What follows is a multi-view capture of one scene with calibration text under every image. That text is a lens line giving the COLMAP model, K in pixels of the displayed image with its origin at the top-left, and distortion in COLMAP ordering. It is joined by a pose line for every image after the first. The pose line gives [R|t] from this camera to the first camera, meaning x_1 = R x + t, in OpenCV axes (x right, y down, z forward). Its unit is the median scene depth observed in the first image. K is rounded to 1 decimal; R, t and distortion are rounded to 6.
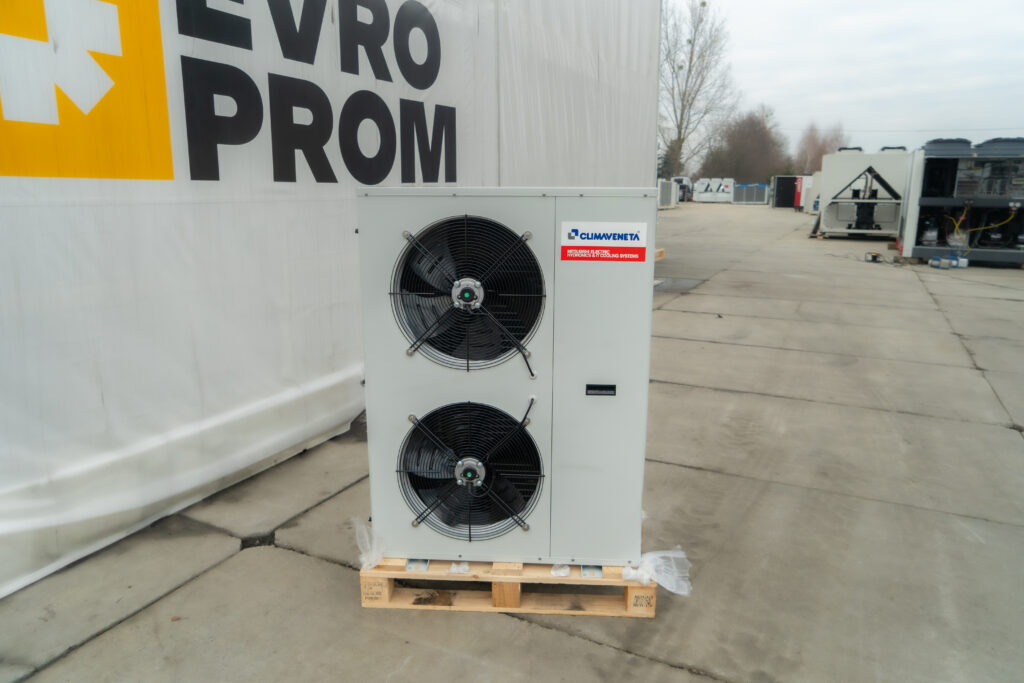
lens RADIAL K [[693.9, 0, 512.0], [0, 693.9, 341.5], [0, 0, 1]] dist [-0.022060, 0.000887]
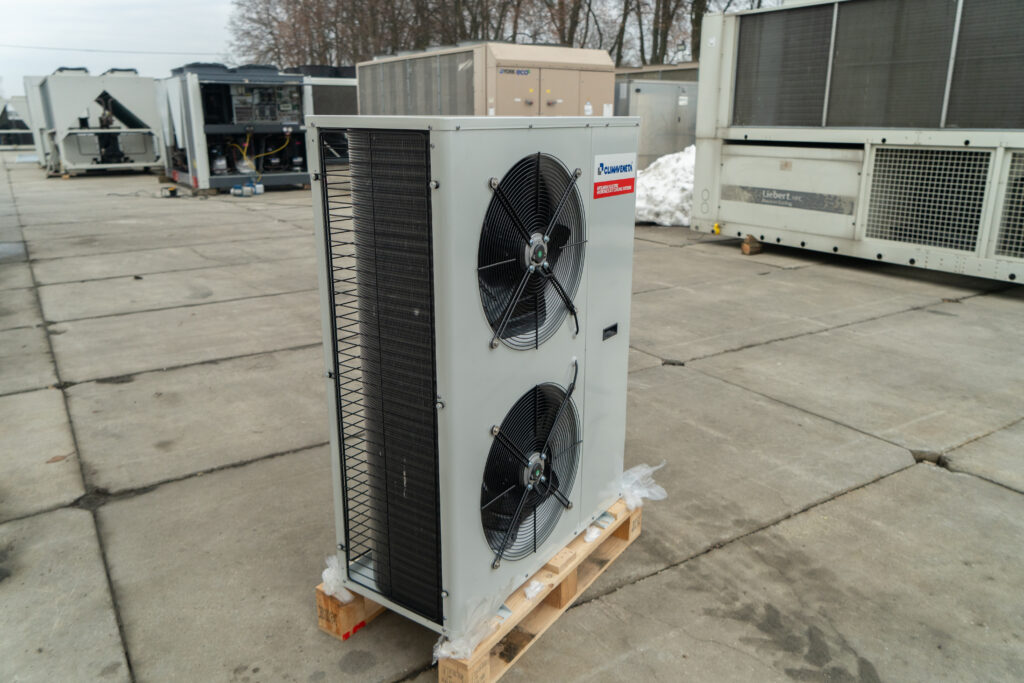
lens RADIAL K [[760.4, 0, 512.0], [0, 760.4, 341.5], [0, 0, 1]] dist [-0.010525, -0.003426]
pose [[0.507112, -0.249955, 0.824839, -0.770712], [0.190880, 0.965829, 0.175327, -0.120993], [-0.840477, 0.068535, 0.537495, 0.525383]]
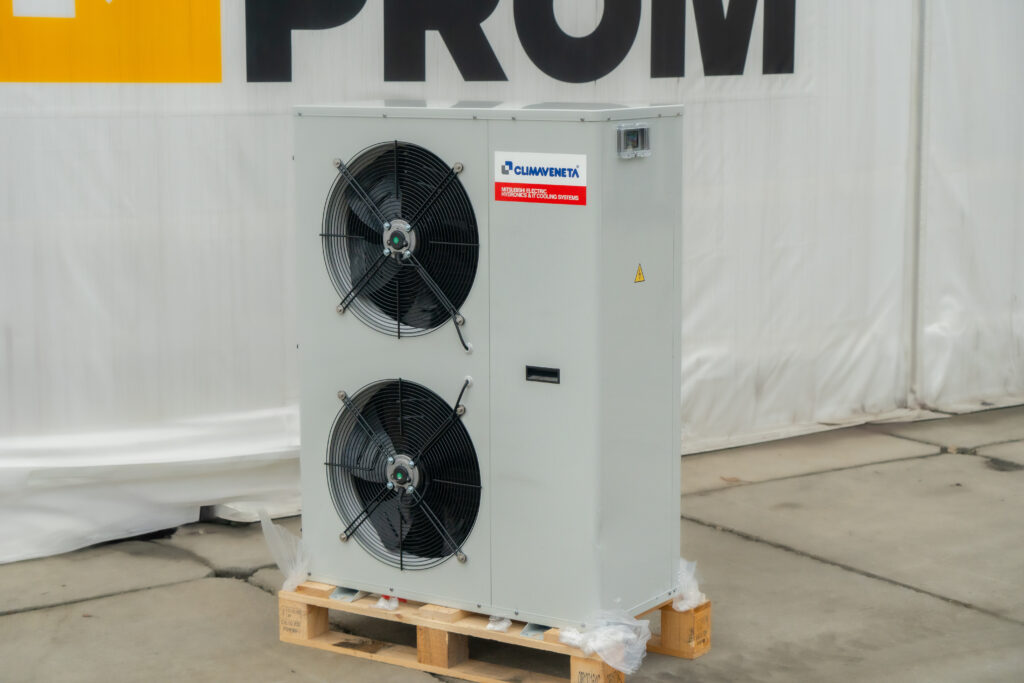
lens RADIAL K [[1944.4, 0, 512.0], [0, 1944.4, 341.5], [0, 0, 1]] dist [0.034152, -0.198069]
pose [[0.863858, 0.068866, -0.499005, 1.090797], [-0.102112, 0.993985, -0.039596, 0.114794], [0.493277, 0.085160, 0.865694, -0.798137]]
